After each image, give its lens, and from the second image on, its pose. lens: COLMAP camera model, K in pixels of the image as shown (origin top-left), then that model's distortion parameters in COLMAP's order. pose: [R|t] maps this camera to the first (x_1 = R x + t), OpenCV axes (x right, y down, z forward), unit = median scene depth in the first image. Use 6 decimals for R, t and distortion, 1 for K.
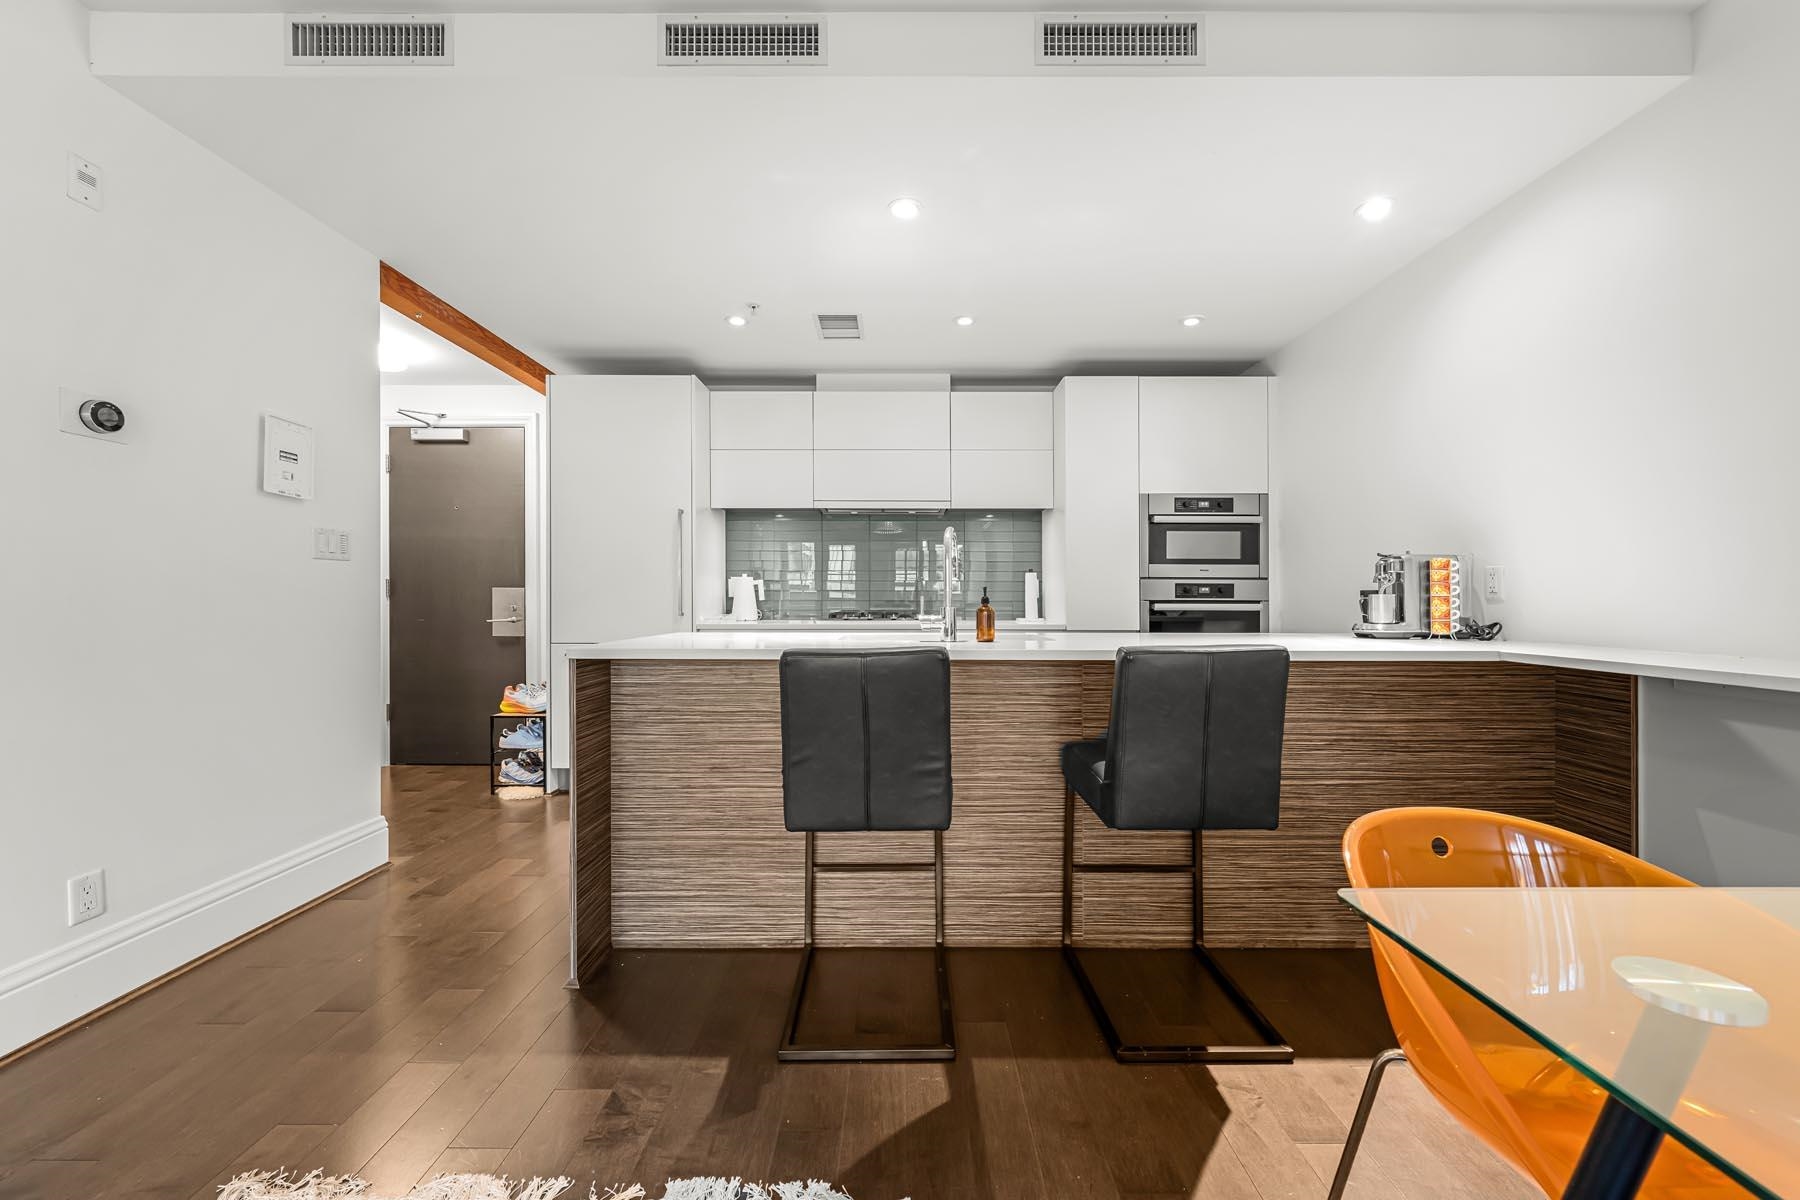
lens RADIAL K [[691.5, 0, 901.7], [0, 691.5, 601.2], [0, 0, 1]] dist [-0.001942, -0.000360]
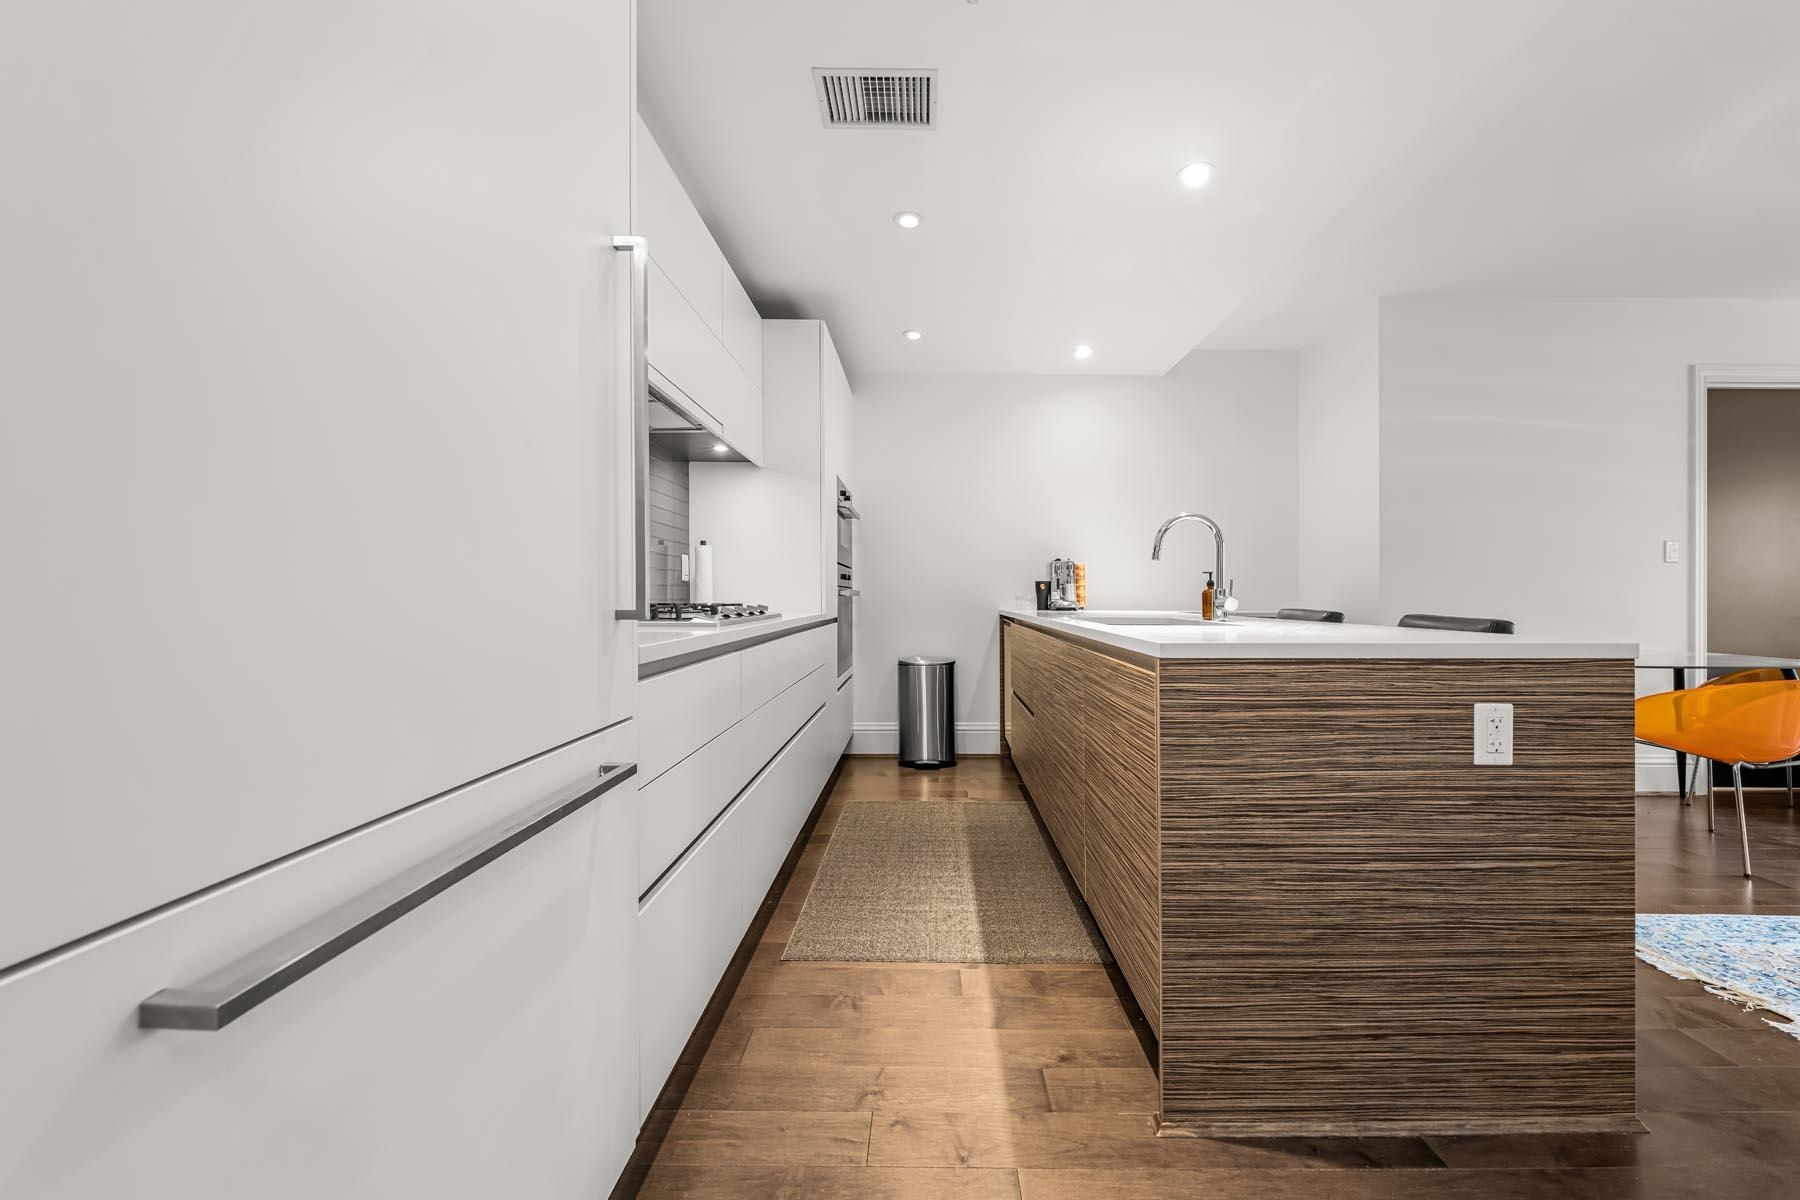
lens RADIAL K [[666.2, 0, 901.4], [0, 666.2, 603.5], [0, 0, 1]] dist [-0.001428, -0.000034]
pose [[-0.020358, -0.011807, 0.999723, -0.589406], [-0.001353, 0.999930, 0.011782, 0.011953], [-0.999792, -0.001113, -0.020372, 0.923406]]
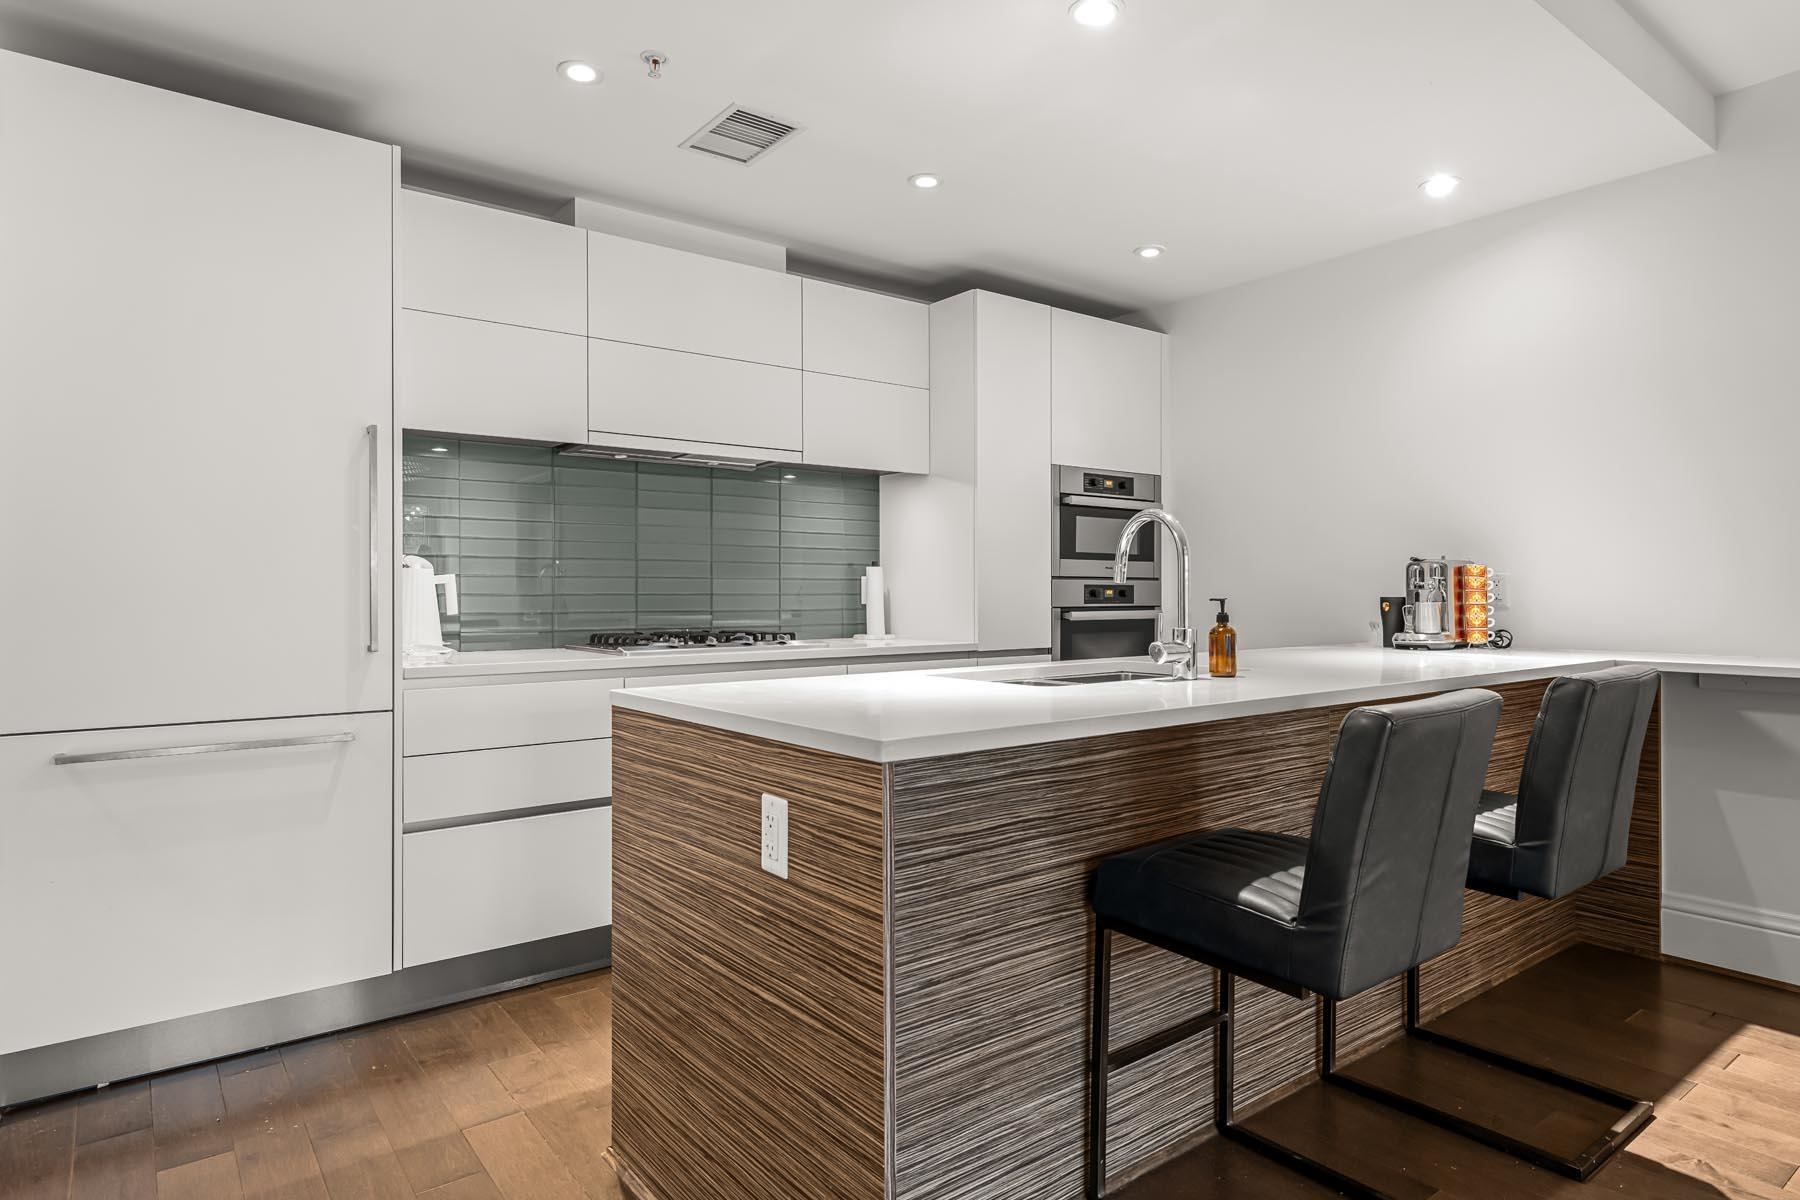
lens RADIAL K [[1025.9, 0, 897.0], [0, 1025.9, 596.3], [0, 0, 1]] dist [0.001687, -0.003313]
pose [[0.789268, -0.005619, 0.614024, -0.467532], [0.006263, 0.999980, 0.001101, -0.015494], [-0.614018, 0.002977, 0.789287, 0.231151]]
